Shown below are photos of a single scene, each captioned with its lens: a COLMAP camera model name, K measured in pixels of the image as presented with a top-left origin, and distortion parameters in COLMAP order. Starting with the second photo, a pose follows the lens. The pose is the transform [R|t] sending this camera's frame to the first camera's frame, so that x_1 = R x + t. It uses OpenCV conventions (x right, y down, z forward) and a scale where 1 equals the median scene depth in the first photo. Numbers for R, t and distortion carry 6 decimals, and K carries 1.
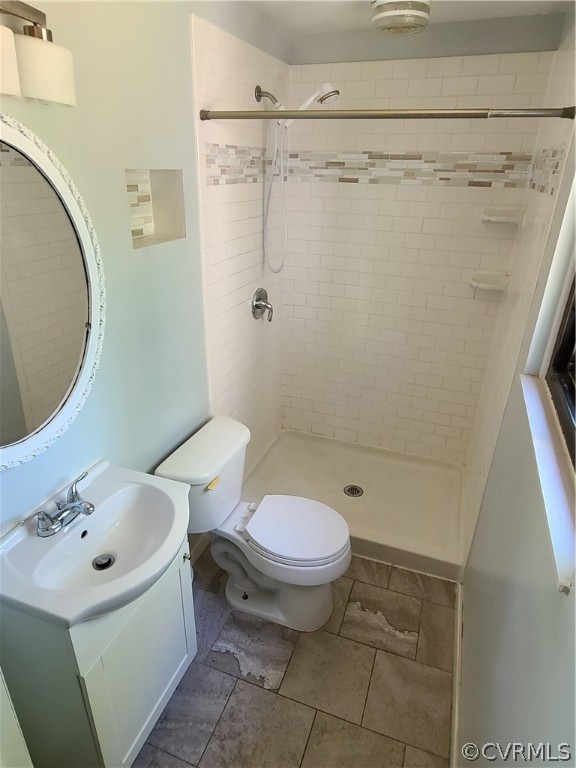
lens RADIAL K [[469.6, 0, 288.0], [0, 469.6, 384.0], [0, 0, 1]] dist [0.001995, -0.000173]
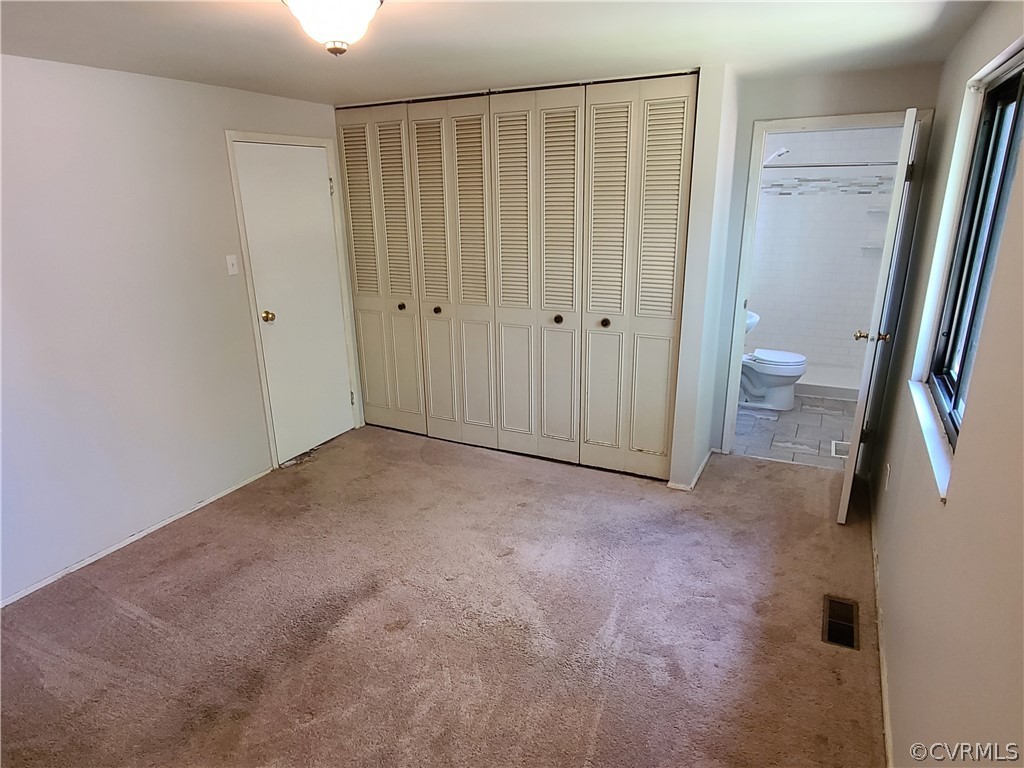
lens RADIAL K [[626.1, 0, 504.4], [0, 626.1, 393.2], [0, 0, 1]] dist [0.001995, -0.000173]
pose [[0.991458, 0.004301, -0.130356, -0.660368], [-0.020349, 0.992317, -0.122033, 0.674840], [0.128830, 0.123643, 0.983928, -1.484348]]
